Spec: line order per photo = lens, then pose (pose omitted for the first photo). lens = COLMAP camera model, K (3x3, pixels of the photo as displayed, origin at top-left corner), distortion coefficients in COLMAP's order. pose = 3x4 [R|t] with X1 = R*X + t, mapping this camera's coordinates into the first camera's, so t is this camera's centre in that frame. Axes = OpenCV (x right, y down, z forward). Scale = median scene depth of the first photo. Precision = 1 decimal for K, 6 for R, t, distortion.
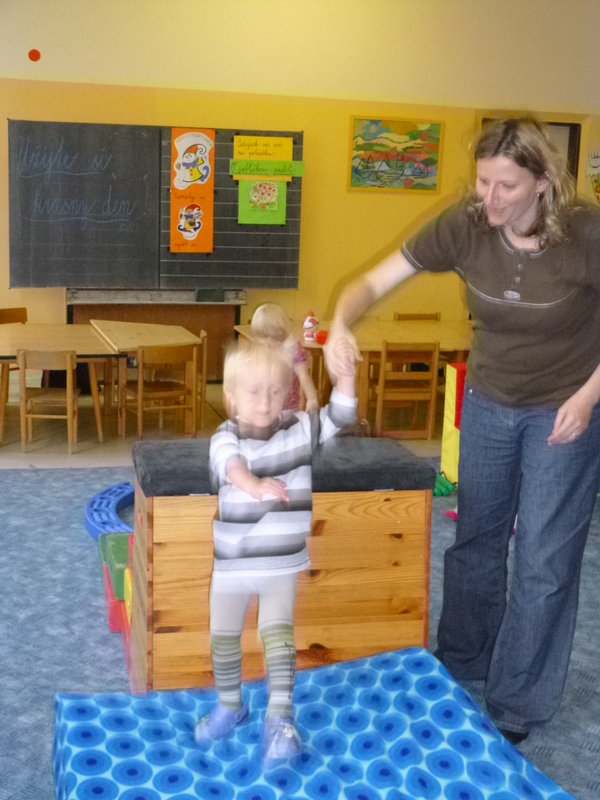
lens RADIAL K [[1078.0, 0, 300.0], [0, 1078.0, 400.0], [0, 0, 1]] dist [-0.124719, 0.054883]
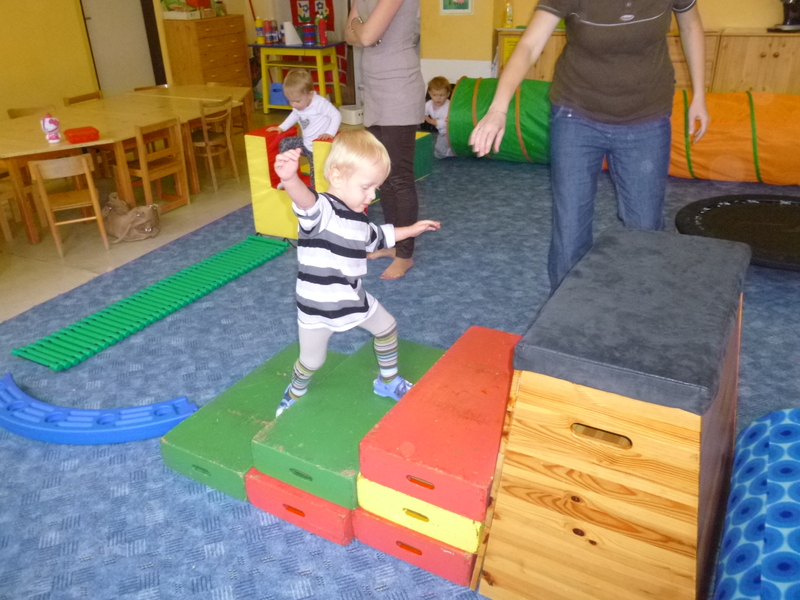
lens RADIAL K [[667.1, 0, 400.0], [0, 667.1, 300.0], [0, 0, 1]] dist [-0.035467, -0.001193]
pose [[0.678159, -0.376158, 0.631352, -0.213956], [0.191947, 0.919921, 0.341909, -0.068275], [-0.709406, -0.110683, 0.696055, 0.333829]]
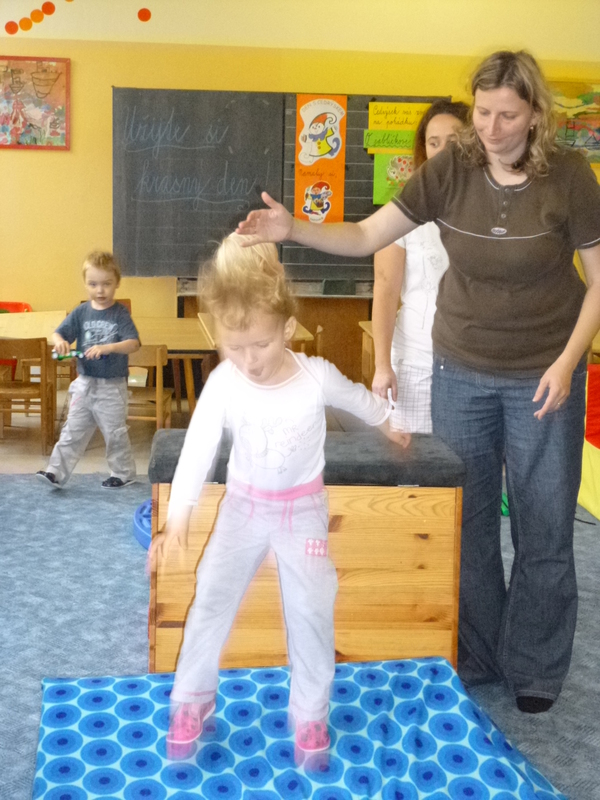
lens RADIAL K [[1305.1, 0, 300.0], [0, 1305.1, 400.0], [0, 0, 1]] dist [0.042255, -0.991277]
pose [[0.986127, 0.017978, -0.165016, 0.071858], [-0.020640, 0.999683, -0.014433, 0.011770], [0.164704, 0.017638, 0.986185, -0.053528]]
